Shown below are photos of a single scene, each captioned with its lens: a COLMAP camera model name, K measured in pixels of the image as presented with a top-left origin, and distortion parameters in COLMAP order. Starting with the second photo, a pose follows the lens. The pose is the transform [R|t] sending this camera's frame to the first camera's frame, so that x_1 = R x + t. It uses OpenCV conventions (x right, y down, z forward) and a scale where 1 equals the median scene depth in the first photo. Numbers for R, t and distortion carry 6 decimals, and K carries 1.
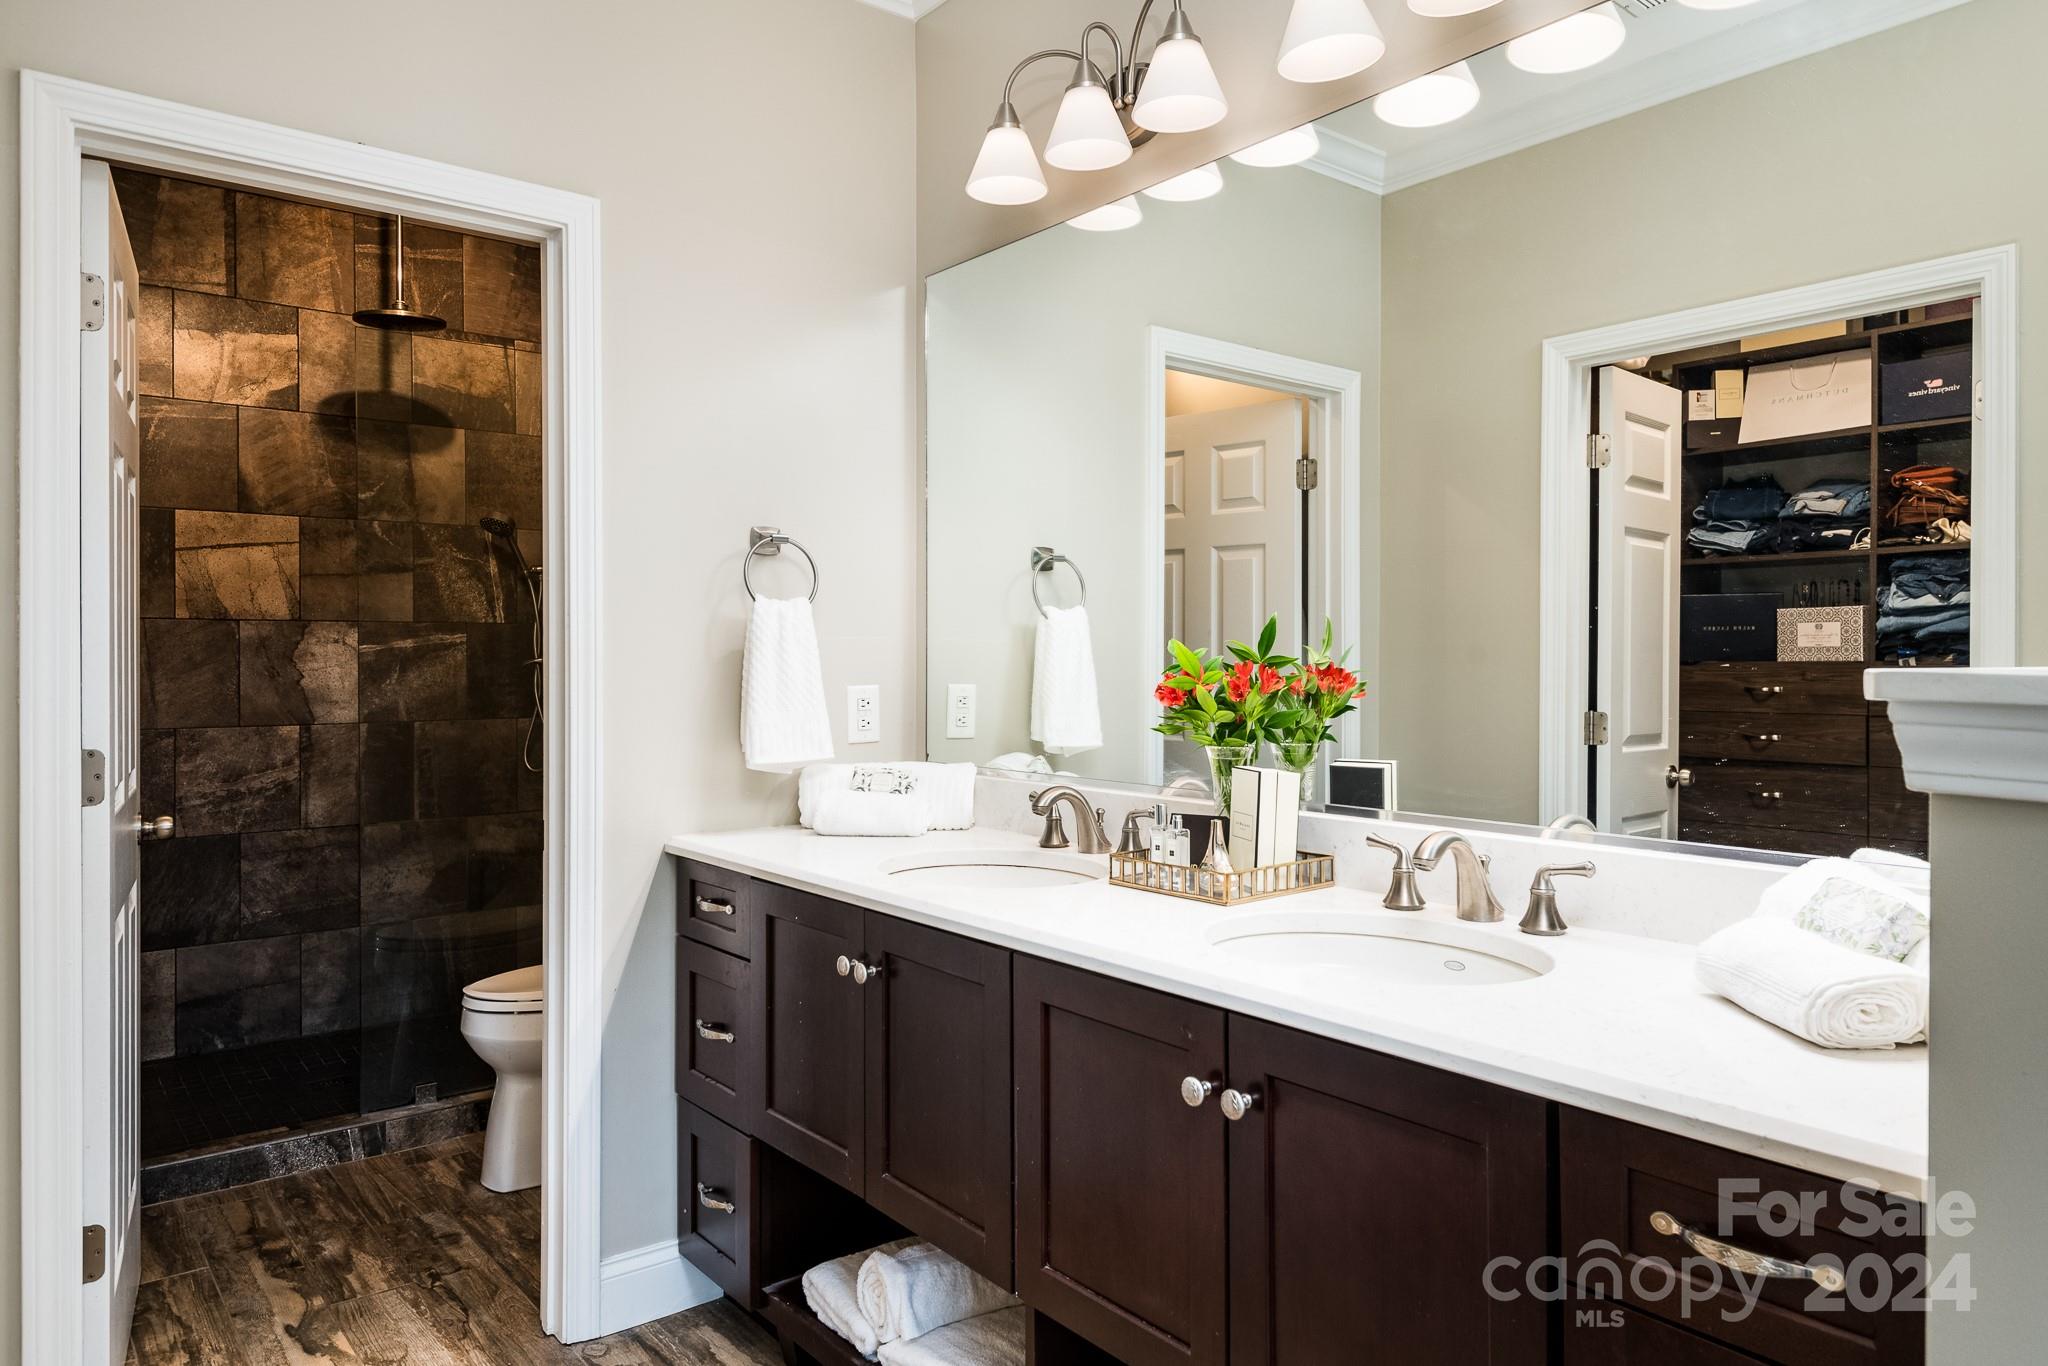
lens RADIAL K [[1284.7, 0, 1035.9], [0, 1284.7, 662.1], [0, 0, 1]] dist [0.021006, -0.013586]
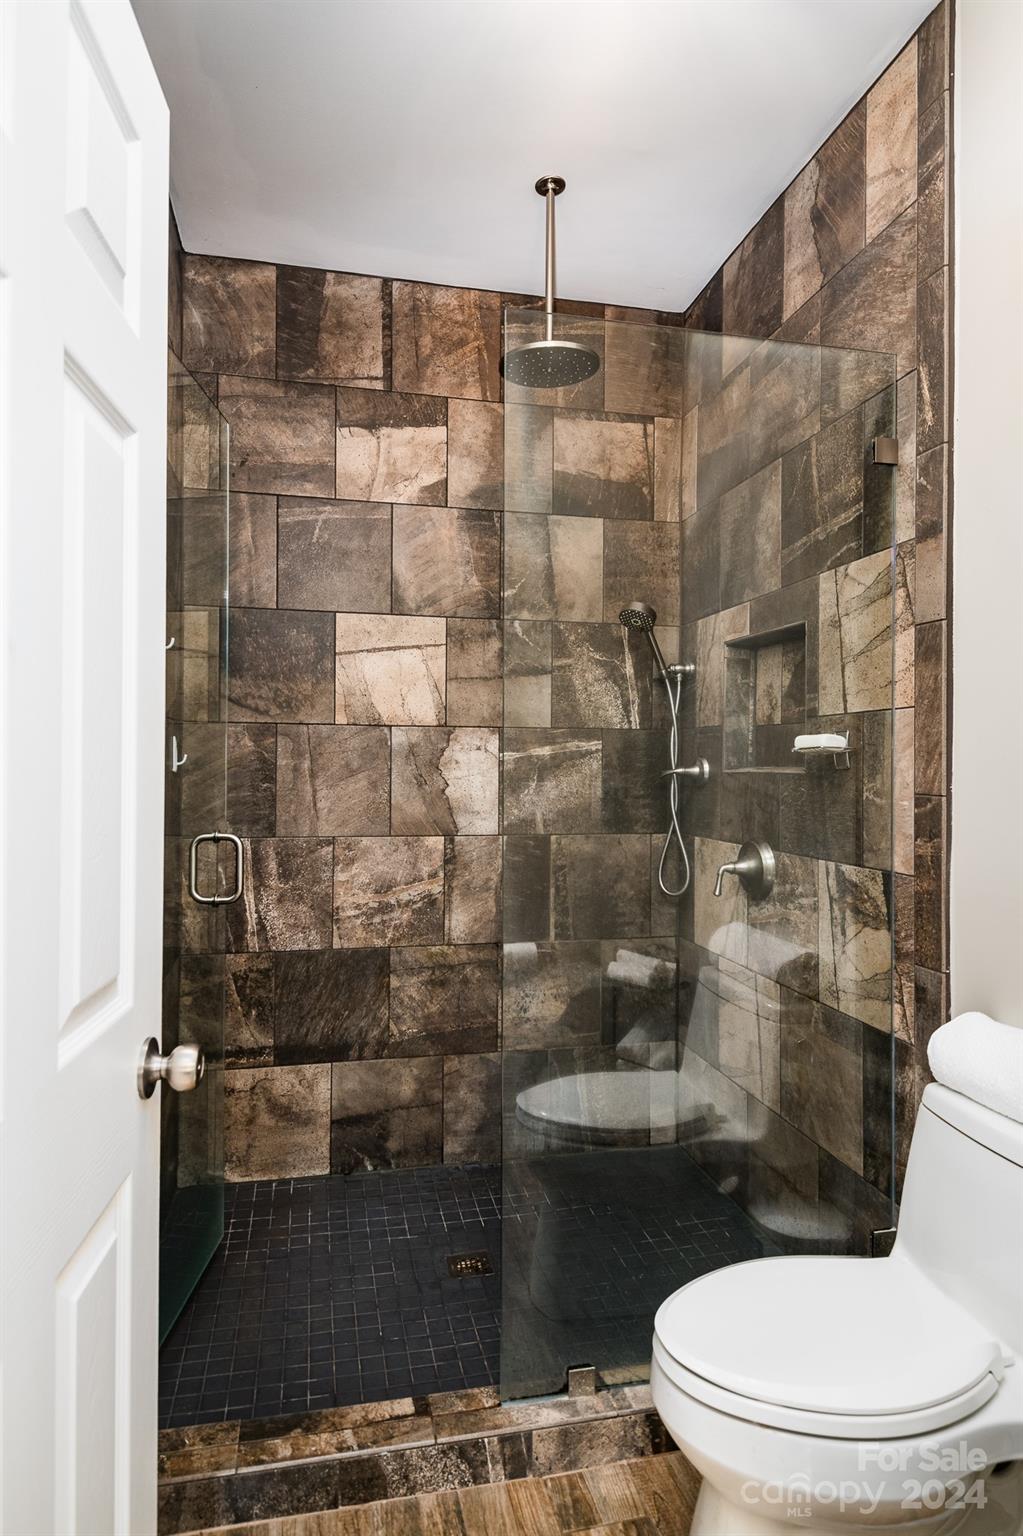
lens RADIAL K [[880.2, 0, 508.2], [0, 880.2, 767.0], [0, 0, 1]] dist [0.000125, 0.000181]
pose [[0.893097, 0.007795, -0.449797, -0.235950], [-0.010140, 0.999945, -0.002804, -0.000873], [0.449750, 0.007066, 0.893126, 0.440598]]
